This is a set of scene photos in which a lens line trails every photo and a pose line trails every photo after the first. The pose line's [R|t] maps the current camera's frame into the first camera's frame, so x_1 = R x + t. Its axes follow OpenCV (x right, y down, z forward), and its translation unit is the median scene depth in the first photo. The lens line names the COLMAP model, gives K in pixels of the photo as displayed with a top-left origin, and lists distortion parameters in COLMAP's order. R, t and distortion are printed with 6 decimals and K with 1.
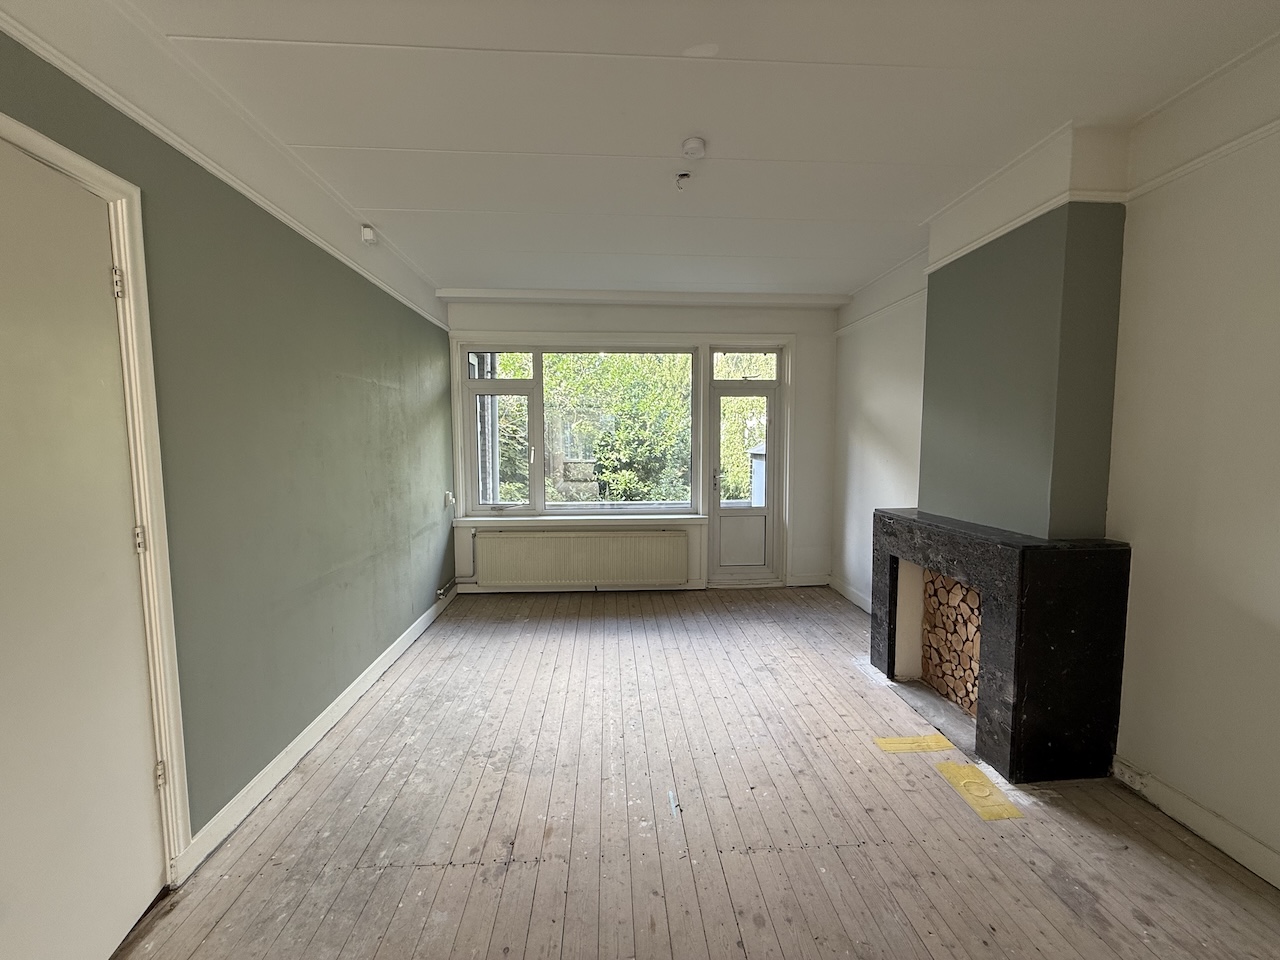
lens RADIAL K [[512.1, 0, 638.6], [0, 512.1, 481.6], [0, 0, 1]] dist [-0.003204, 0.000139]
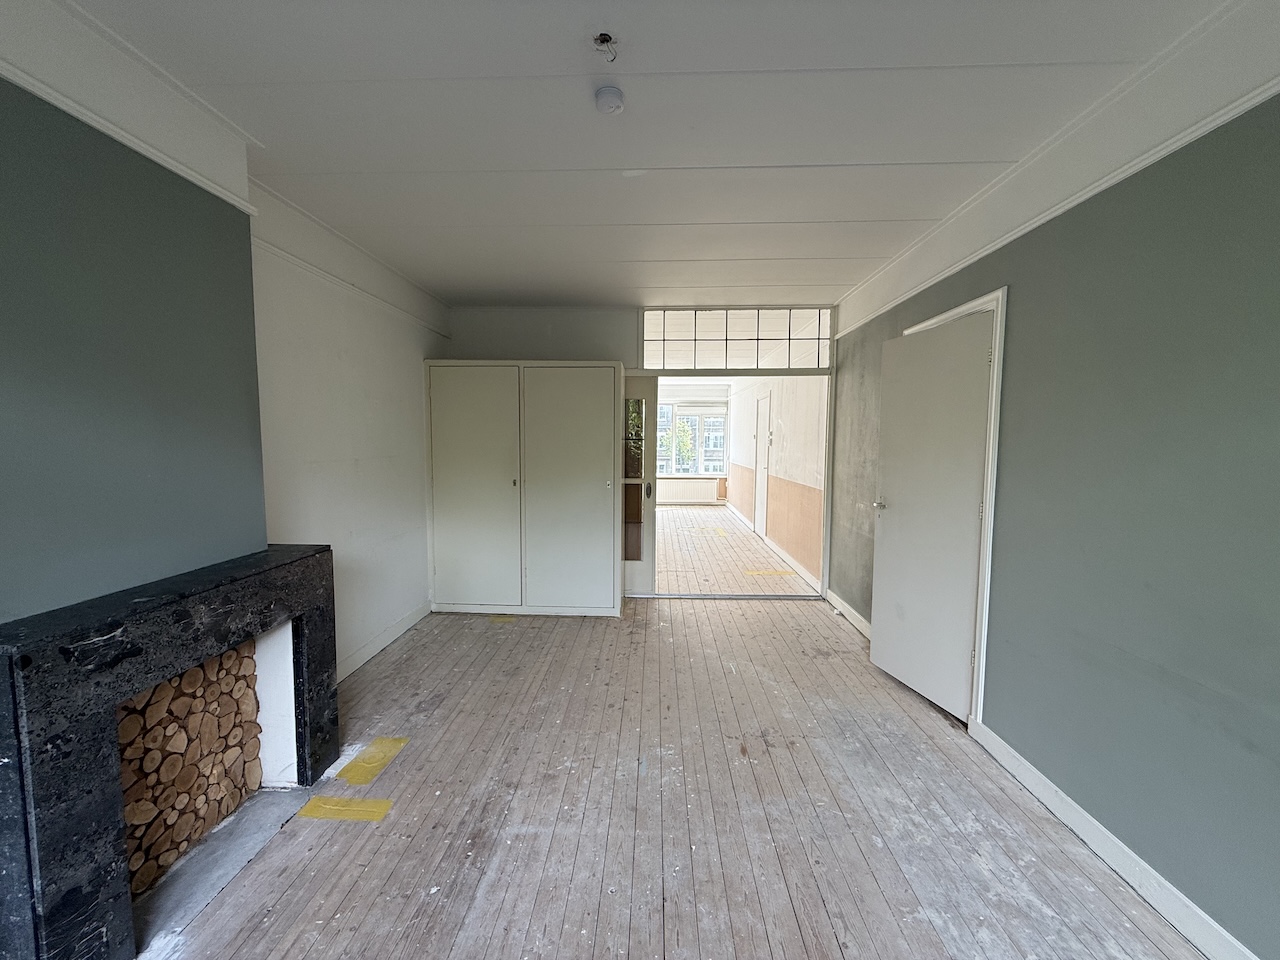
lens RADIAL K [[512.1, 0, 634.4], [0, 512.1, 479.8], [0, 0, 1]] dist [-0.003204, 0.000139]
pose [[-0.994916, -0.008414, 0.100360, -0.016381], [0.007208, 0.987999, 0.154291, -0.139948], [-0.100454, 0.154230, -0.982915, 1.541605]]
